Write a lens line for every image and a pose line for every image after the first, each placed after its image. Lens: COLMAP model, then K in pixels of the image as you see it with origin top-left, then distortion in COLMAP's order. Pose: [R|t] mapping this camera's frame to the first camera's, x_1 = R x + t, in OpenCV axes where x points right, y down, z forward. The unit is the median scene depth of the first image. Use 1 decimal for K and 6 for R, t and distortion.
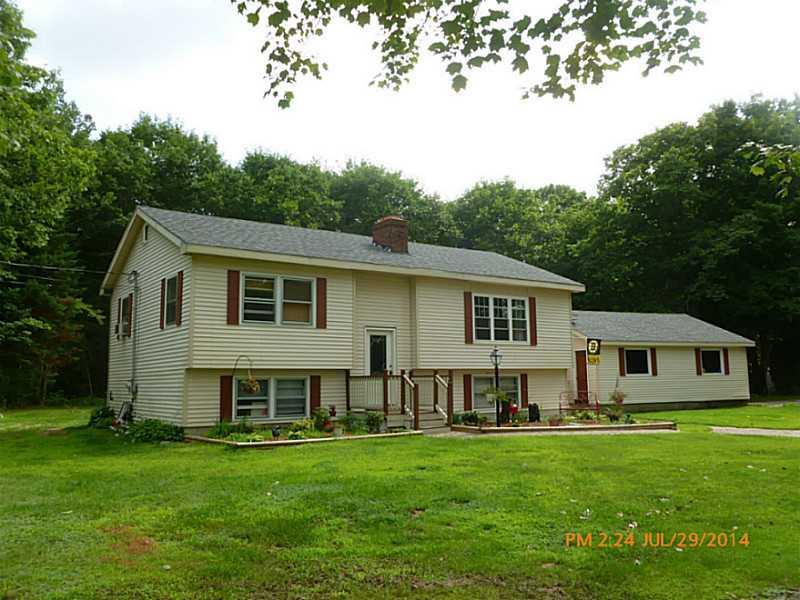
lens RADIAL K [[681.8, 0, 400.0], [0, 681.8, 300.0], [0, 0, 1]] dist [-0.037009, 0.010583]
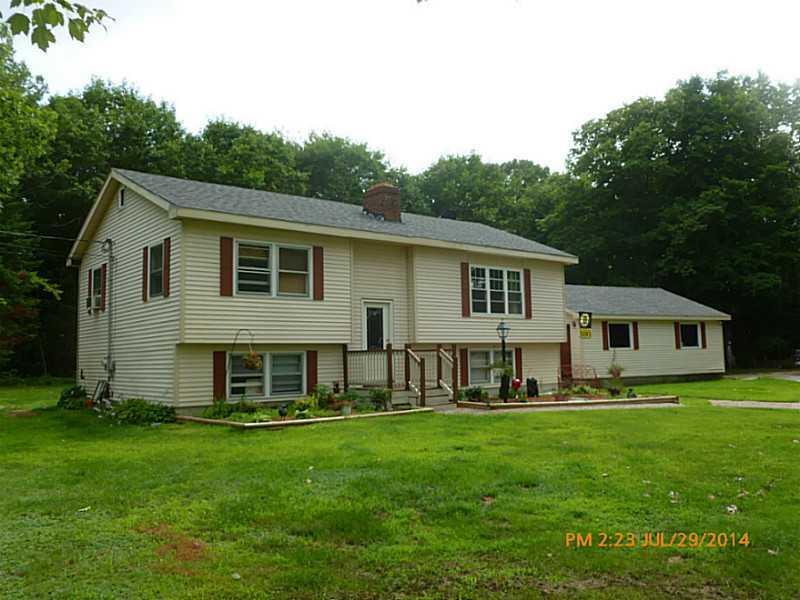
lens RADIAL K [[680.4, 0, 400.0], [0, 680.4, 300.0], [0, 0, 1]] dist [-0.035627, -0.001879]
pose [[0.997327, -0.001463, 0.073047, -0.058562], [-0.001011, 0.999427, 0.033826, 0.007678], [-0.073054, -0.033810, 0.996755, 0.048188]]
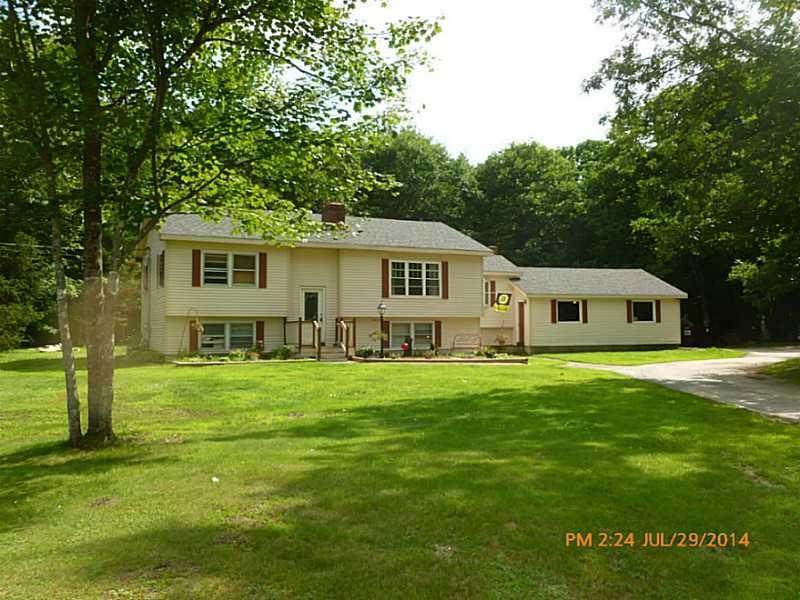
lens RADIAL K [[681.8, 0, 400.0], [0, 681.8, 300.0], [0, 0, 1]] dist [-0.037009, 0.010583]
pose [[0.988607, 0.000378, -0.150517, 0.313080], [0.011492, 0.996888, 0.077985, -0.034067], [0.150079, -0.078826, 0.985527, -0.297968]]
